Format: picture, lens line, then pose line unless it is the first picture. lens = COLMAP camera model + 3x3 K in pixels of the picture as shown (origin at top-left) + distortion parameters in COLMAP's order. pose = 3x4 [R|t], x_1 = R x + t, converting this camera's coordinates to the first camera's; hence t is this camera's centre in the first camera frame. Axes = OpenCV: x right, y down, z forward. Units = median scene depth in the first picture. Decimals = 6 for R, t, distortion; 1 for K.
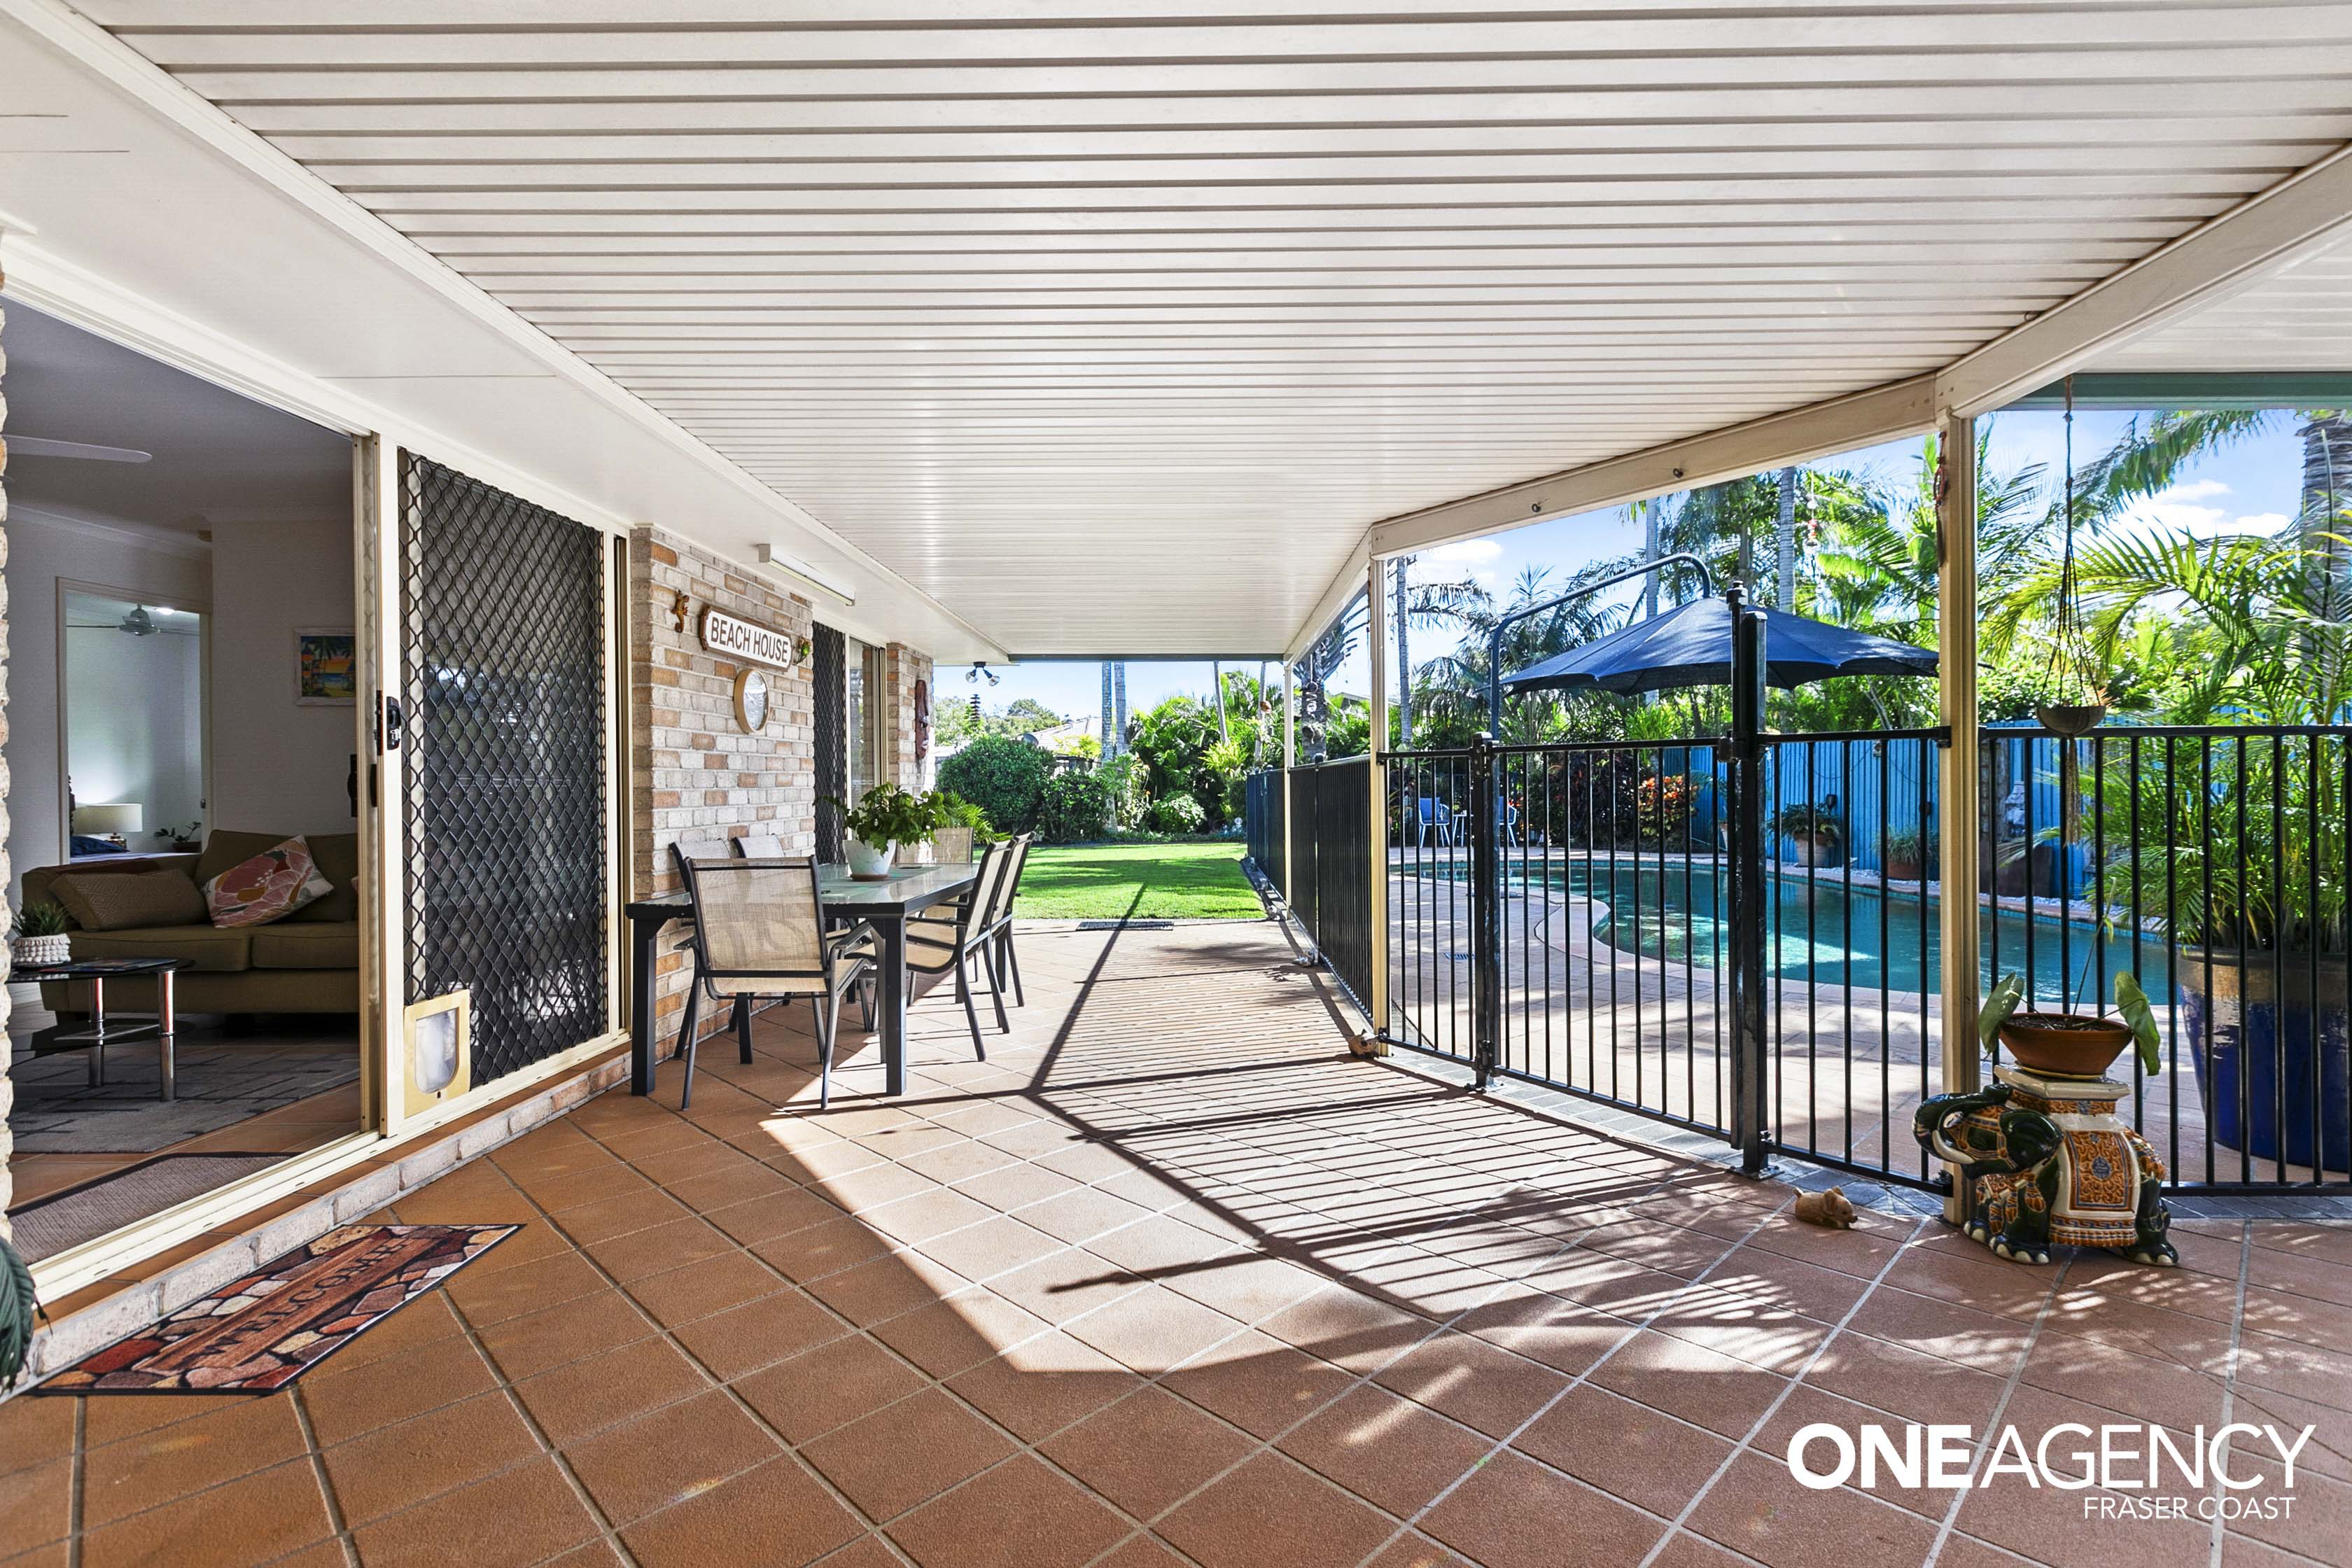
lens RADIAL K [[1097.0, 0, 1187.2], [0, 1097.0, 779.7], [0, 0, 1]] dist [0.004083, 0.000614]
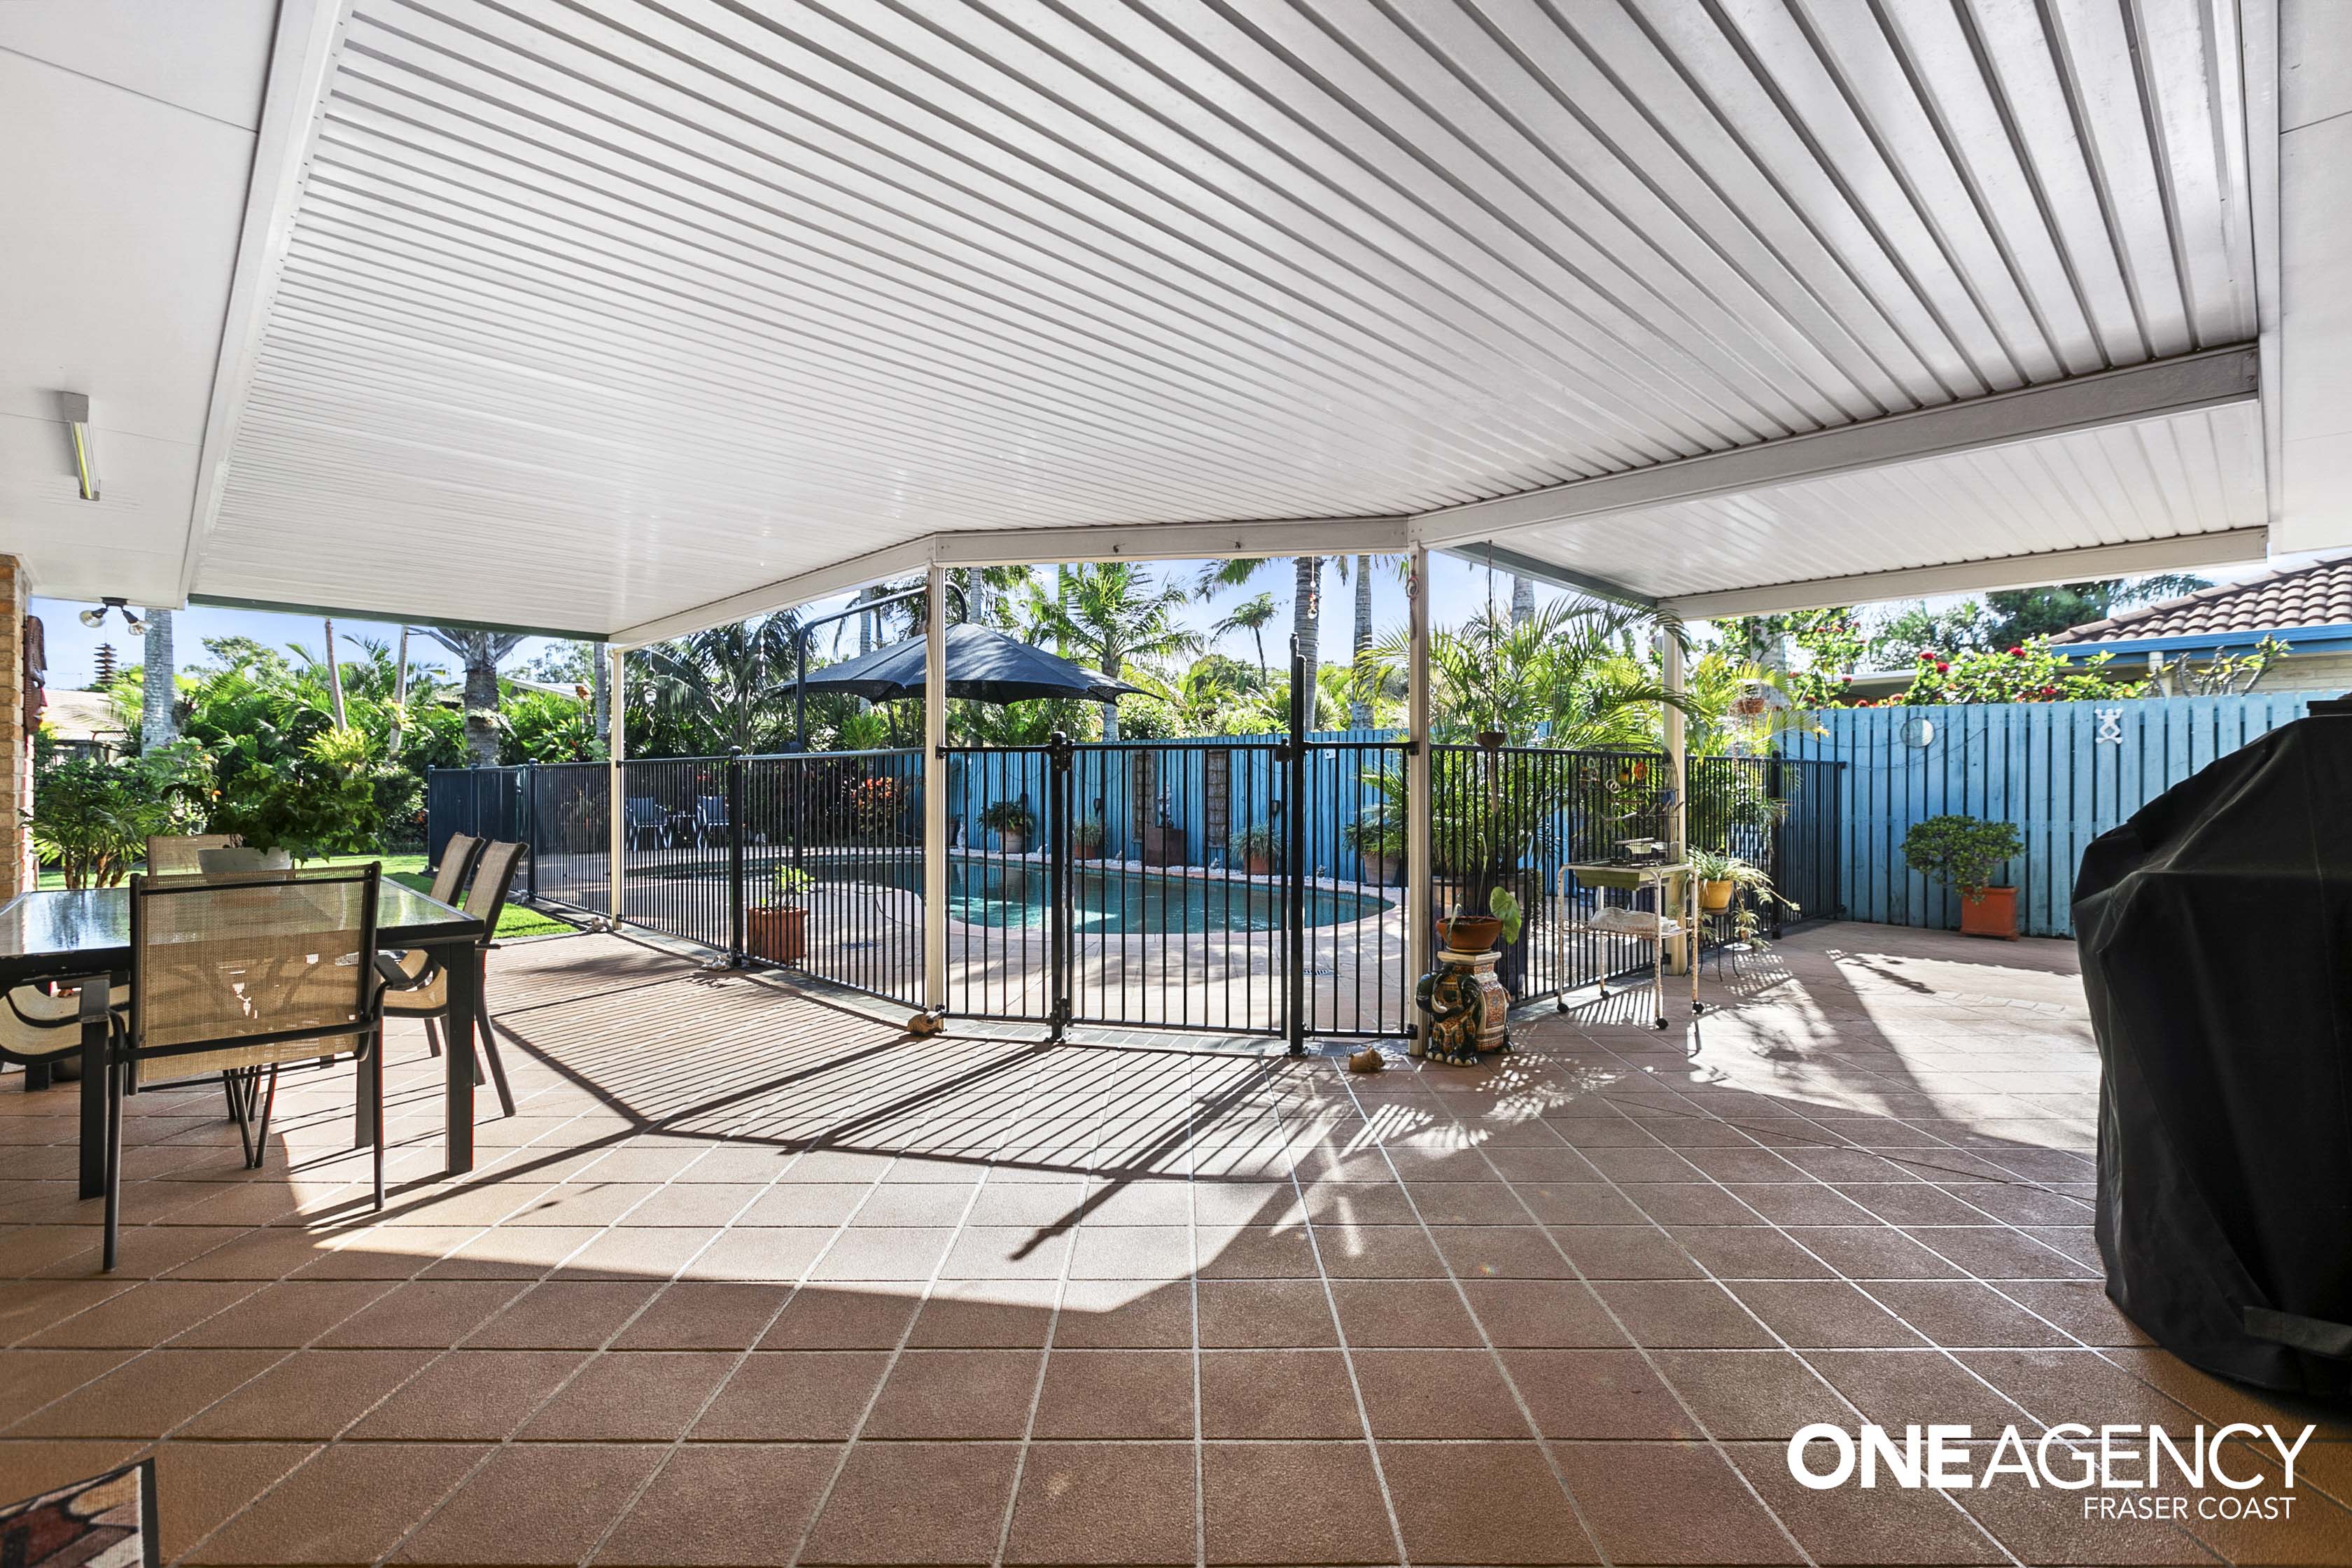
lens RADIAL K [[1069.1, 0, 1185.2], [0, 1069.1, 775.8], [0, 0, 1]] dist [0.003206, 0.000442]
pose [[0.702885, 0.011958, 0.711203, -0.457917], [-0.007462, 0.999928, -0.009438, 0.012673], [-0.711265, 0.001326, 0.702923, 0.112023]]
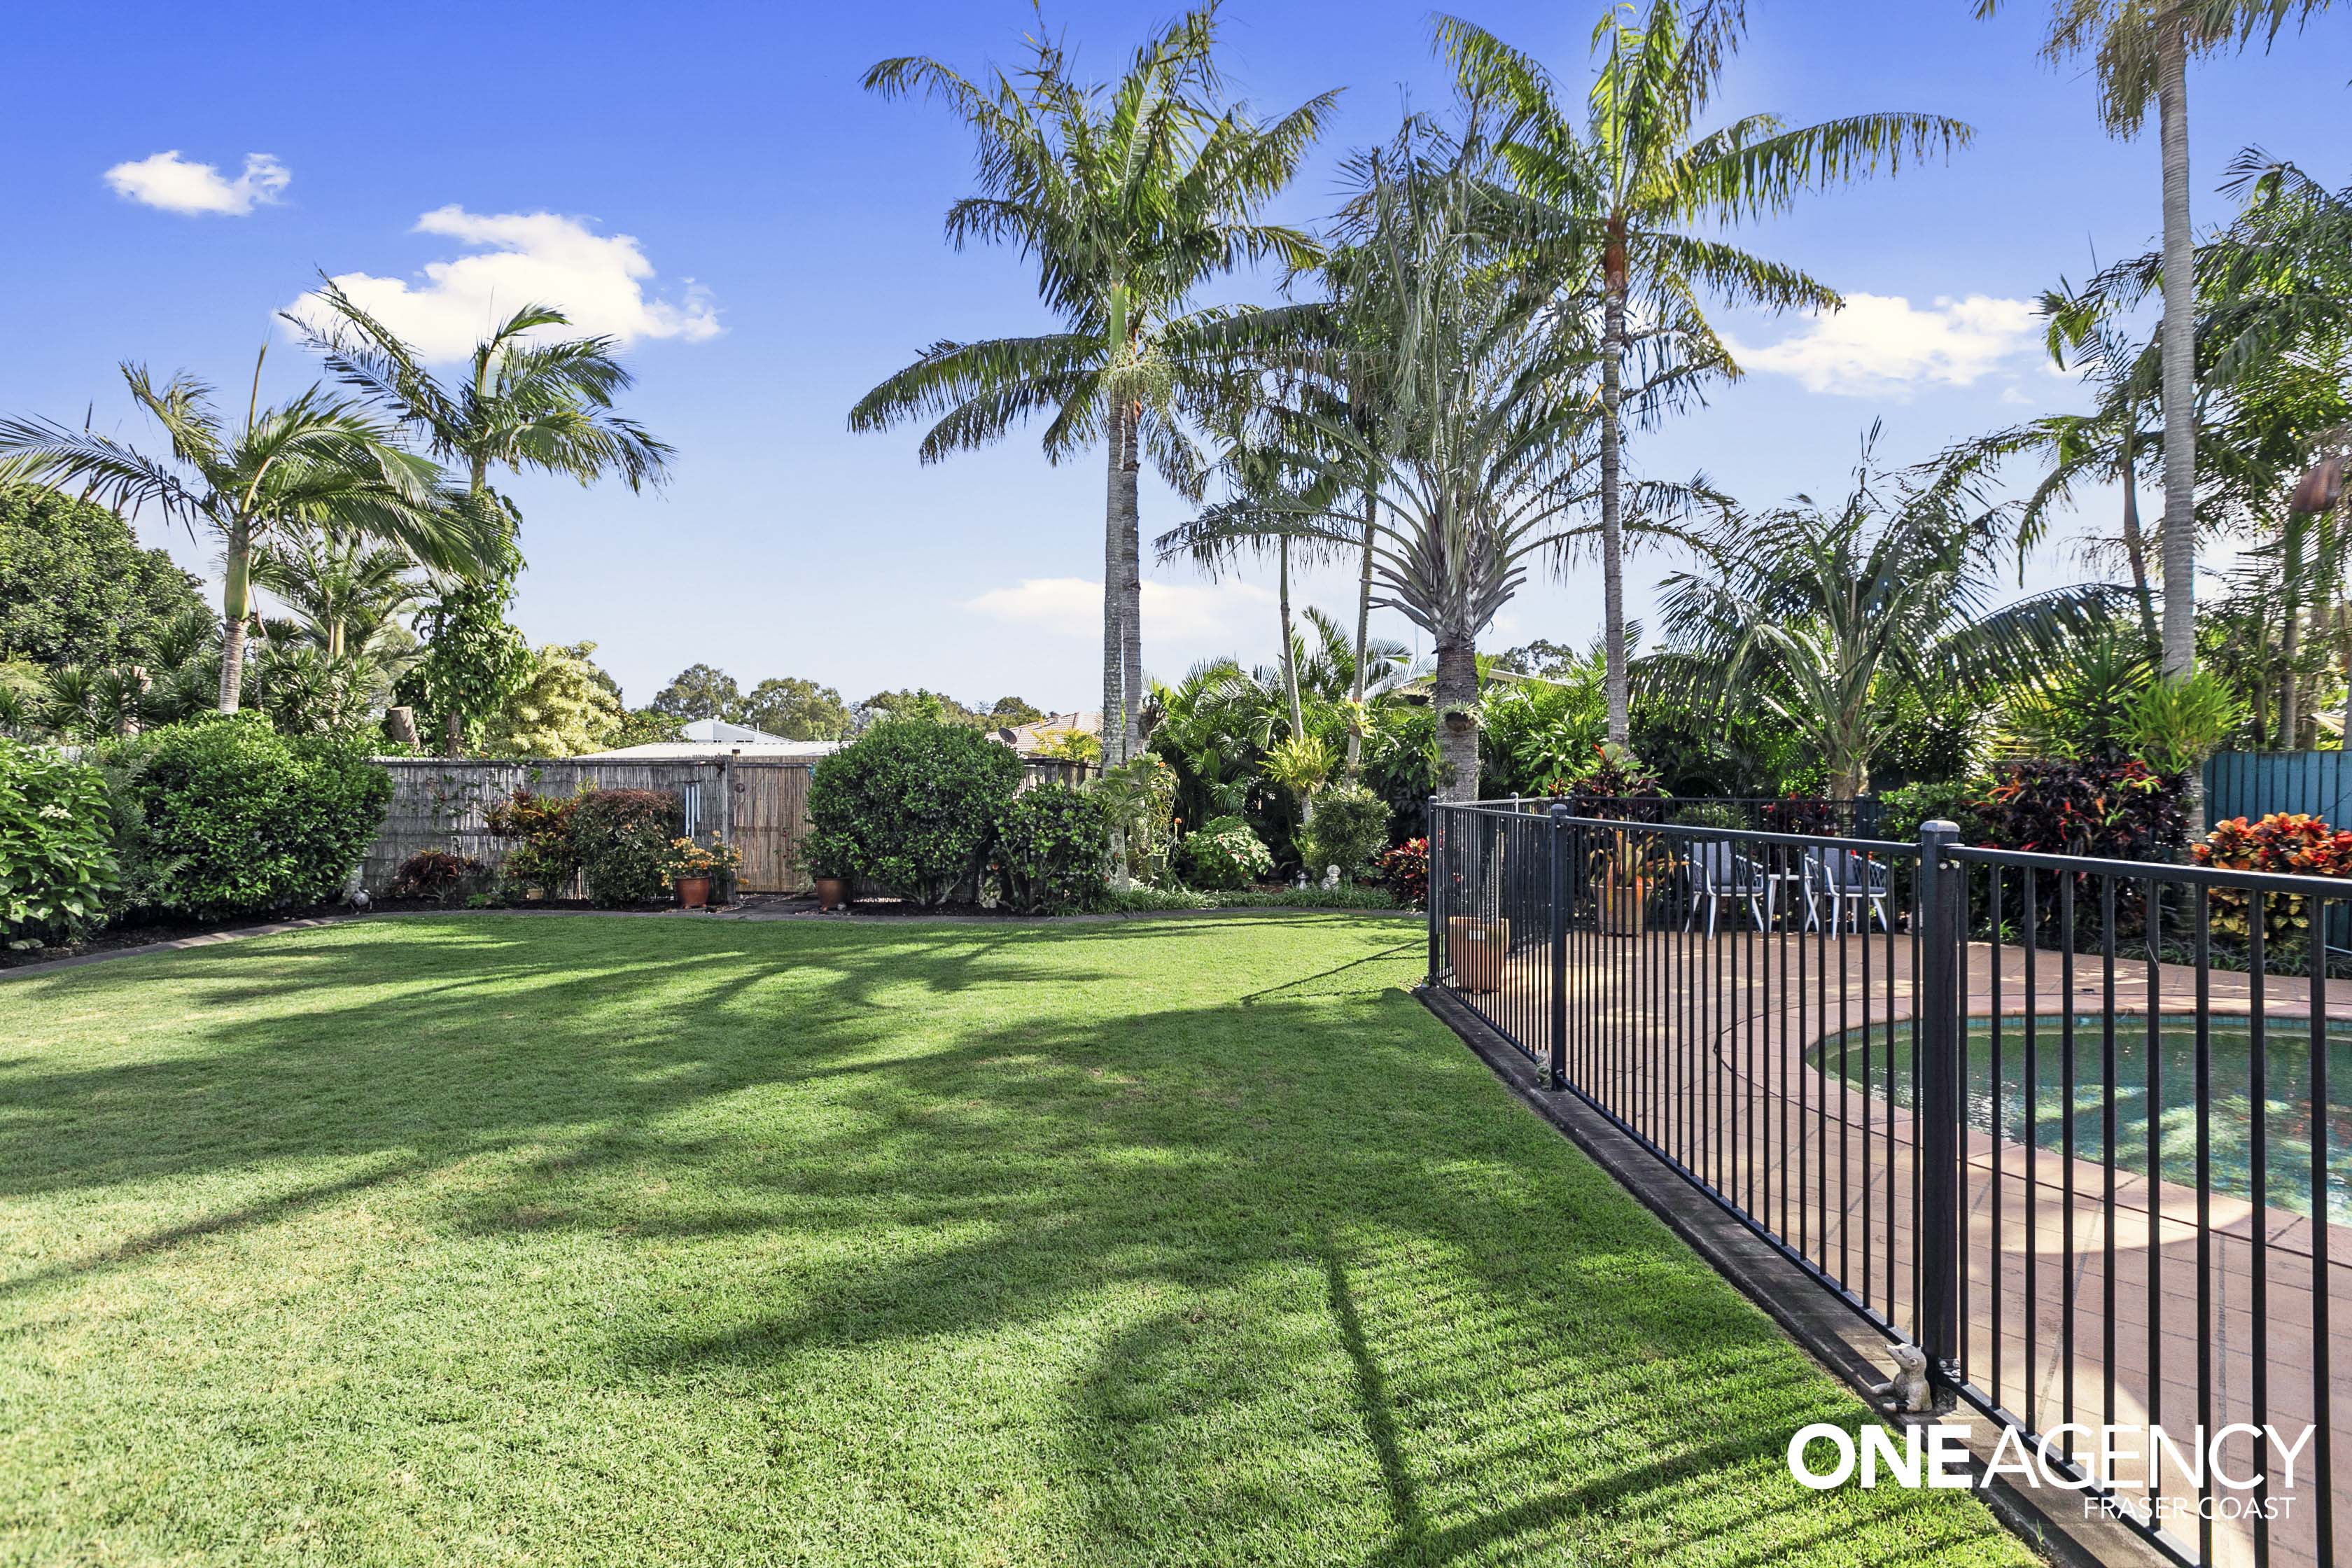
lens RADIAL K [[1097.0, 0, 1187.2], [0, 1097.0, 779.7], [0, 0, 1]] dist [0.004083, 0.000614]
pose [[0.999814, 0.009452, 0.016784, -0.203235], [-0.009424, 0.999954, -0.001752, -0.046449], [-0.016800, 0.001594, 0.999858, 1.997749]]
